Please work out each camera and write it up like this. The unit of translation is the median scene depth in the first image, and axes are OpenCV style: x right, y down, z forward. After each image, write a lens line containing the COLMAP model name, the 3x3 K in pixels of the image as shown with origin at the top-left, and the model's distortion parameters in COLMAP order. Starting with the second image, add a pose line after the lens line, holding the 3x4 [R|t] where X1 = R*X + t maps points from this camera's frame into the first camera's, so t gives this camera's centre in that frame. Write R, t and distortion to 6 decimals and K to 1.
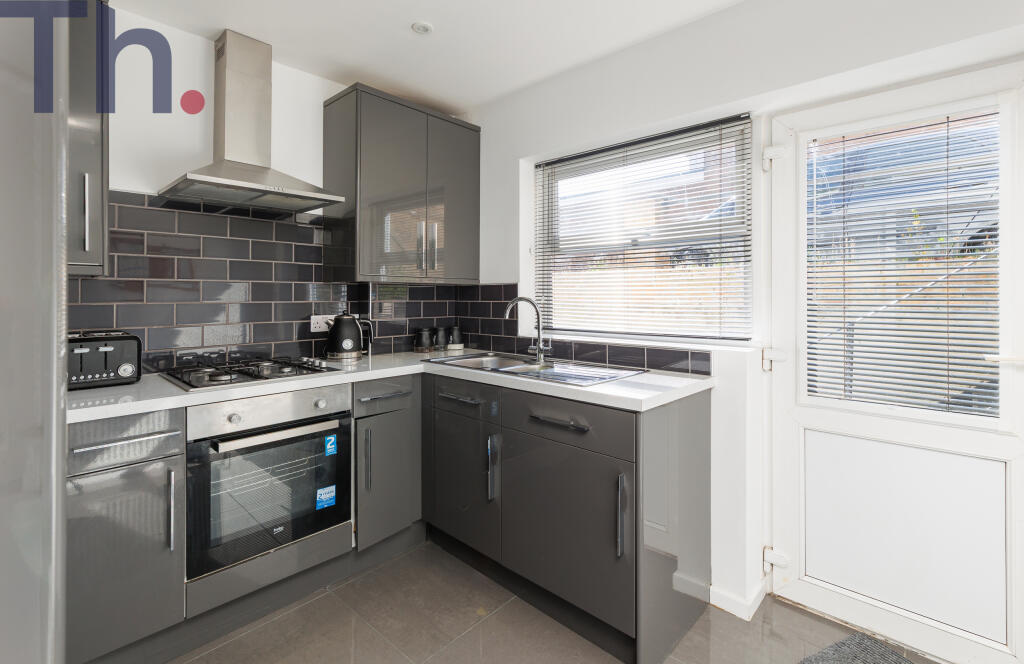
lens RADIAL K [[471.2, 0, 515.5], [0, 471.2, 294.8], [0, 0, 1]] dist [-0.000426, -0.000072]
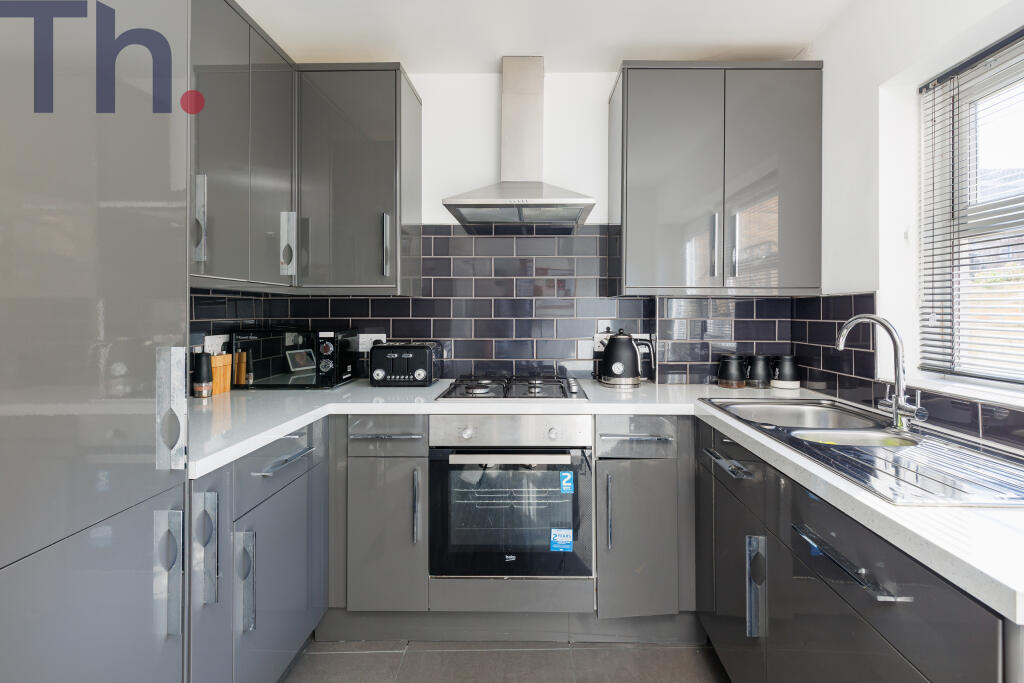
lens RADIAL K [[484.4, 0, 518.4], [0, 484.4, 308.3], [0, 0, 1]] dist [0.006636, 0.000289]
pose [[0.673111, -0.003666, -0.739532, 0.176718], [0.000371, 0.999989, -0.004619, -0.000820], [0.739541, 0.002835, 0.673106, 0.263955]]
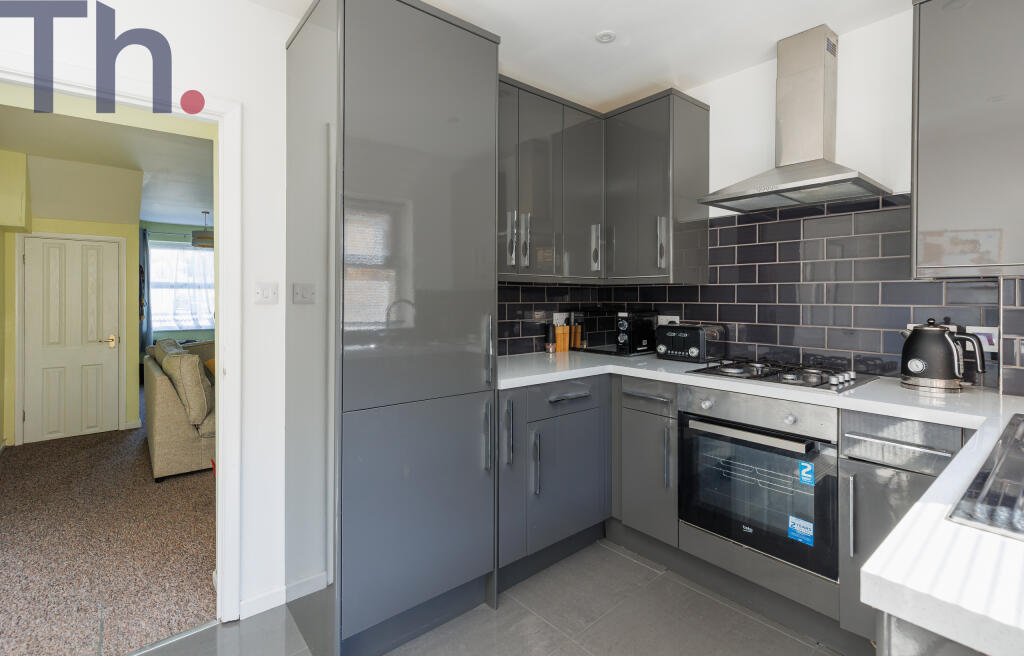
lens RADIAL K [[463.8, 0, 506.6], [0, 463.8, 298.6], [0, 0, 1]] dist [-0.000851, -0.000049]
pose [[-0.126339, 0.001431, -0.991986, 0.412065], [-0.003627, 0.999992, 0.001904, 0.003766], [0.991981, 0.003838, -0.126333, 0.462547]]
